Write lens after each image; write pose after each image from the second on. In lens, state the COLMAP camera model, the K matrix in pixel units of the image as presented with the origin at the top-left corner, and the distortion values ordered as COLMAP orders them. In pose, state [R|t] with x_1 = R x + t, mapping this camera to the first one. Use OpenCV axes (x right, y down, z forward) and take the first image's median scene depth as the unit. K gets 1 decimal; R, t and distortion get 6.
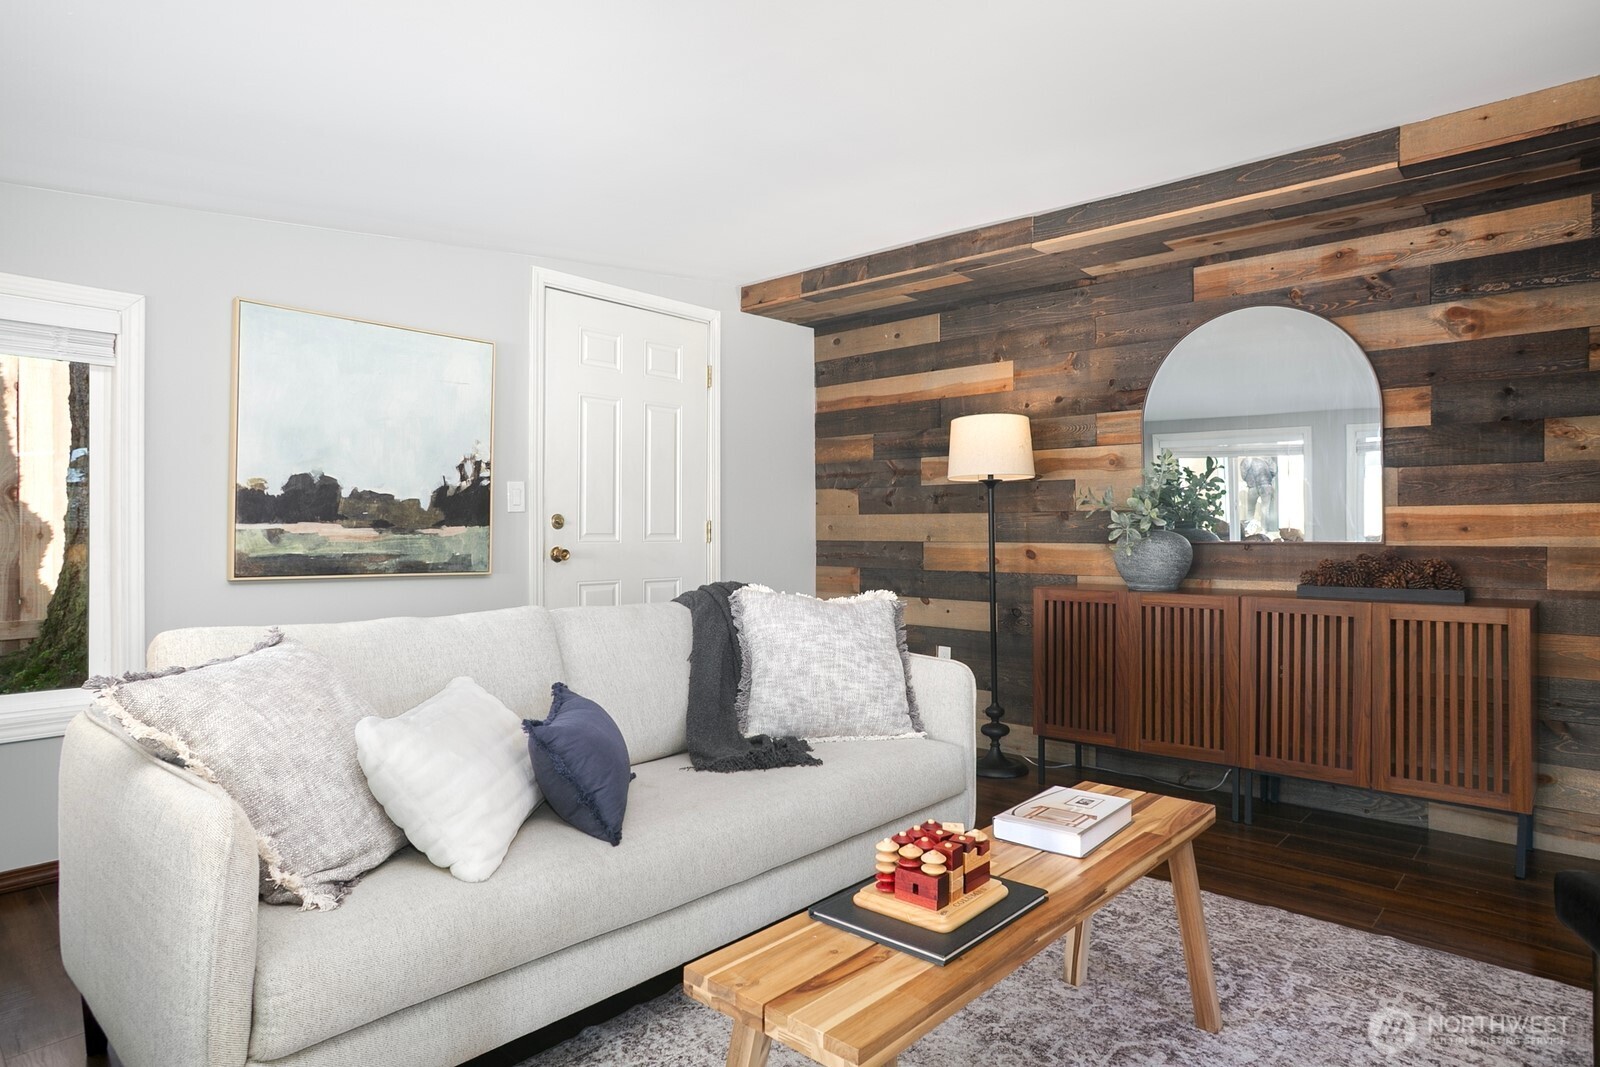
lens RADIAL K [[911.2, 0, 800.0], [0, 911.2, 533.5], [0, 0, 1]] dist [-0.084568, 0.064134]
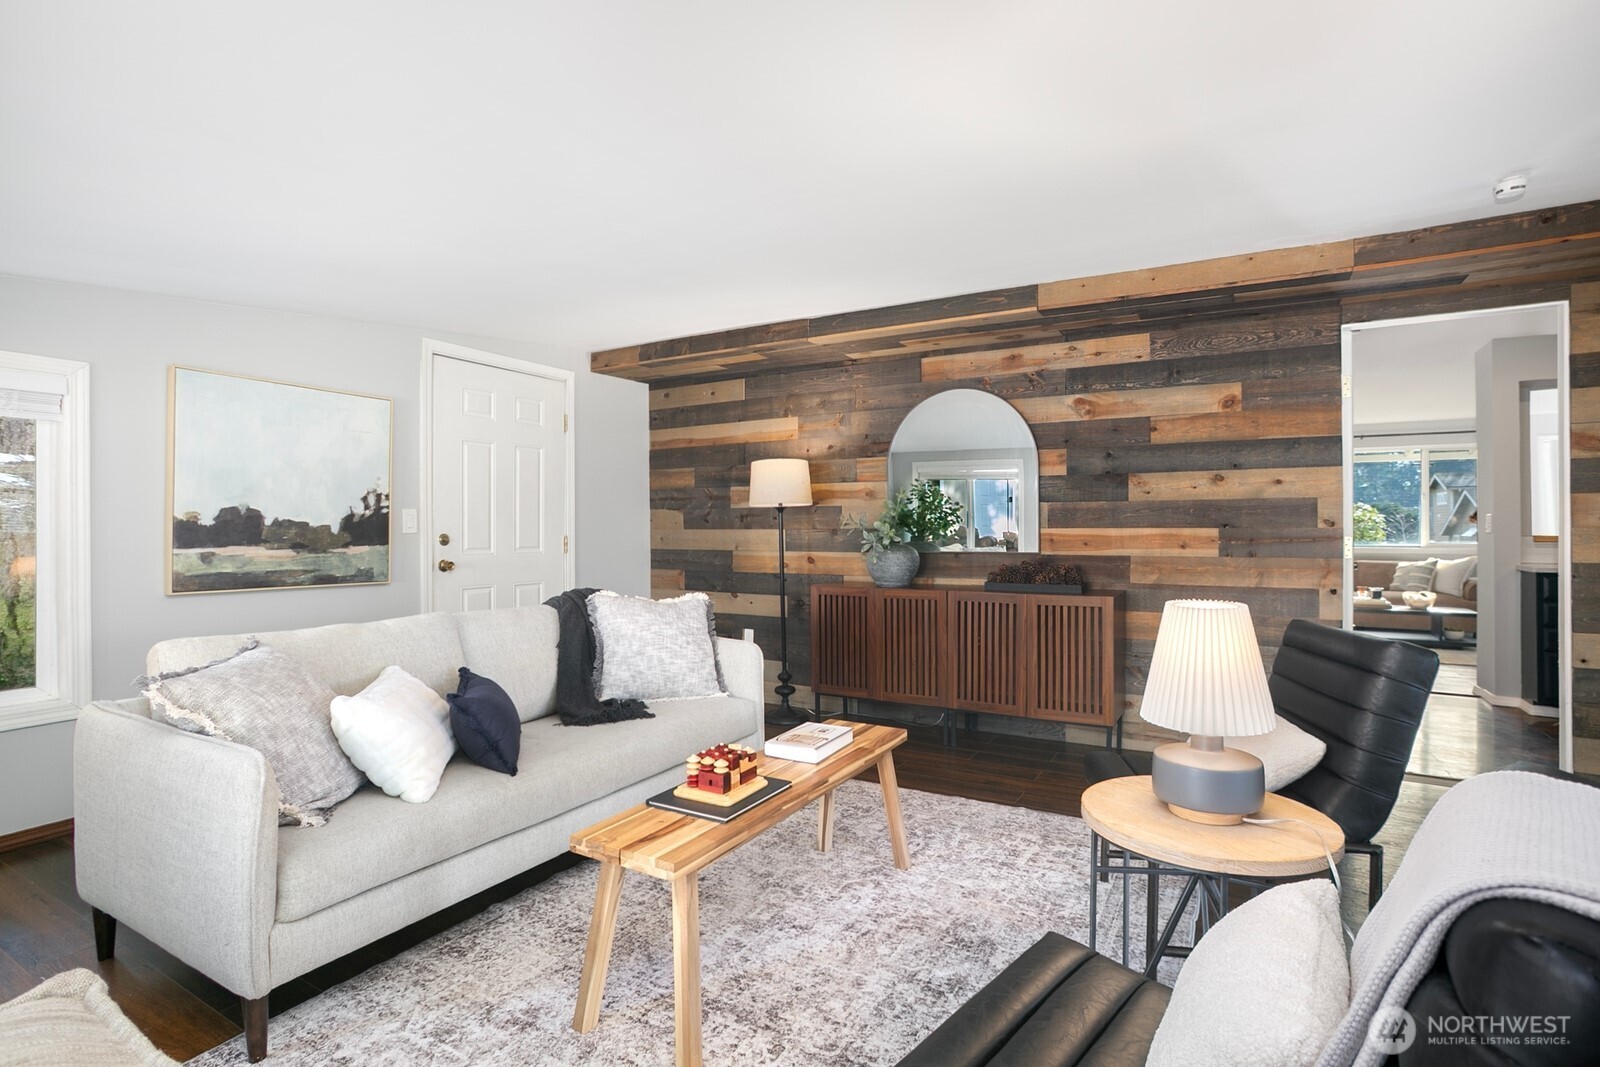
lens RADIAL K [[780.8, 0, 806.1], [0, 780.8, 528.8], [0, 0, 1]] dist [-0.074667, 0.043999]
pose [[0.977323, -0.004355, 0.211710, -0.000414], [0.004157, 0.999990, 0.001381, -0.036149], [-0.211714, -0.000470, 0.977331, -0.204013]]
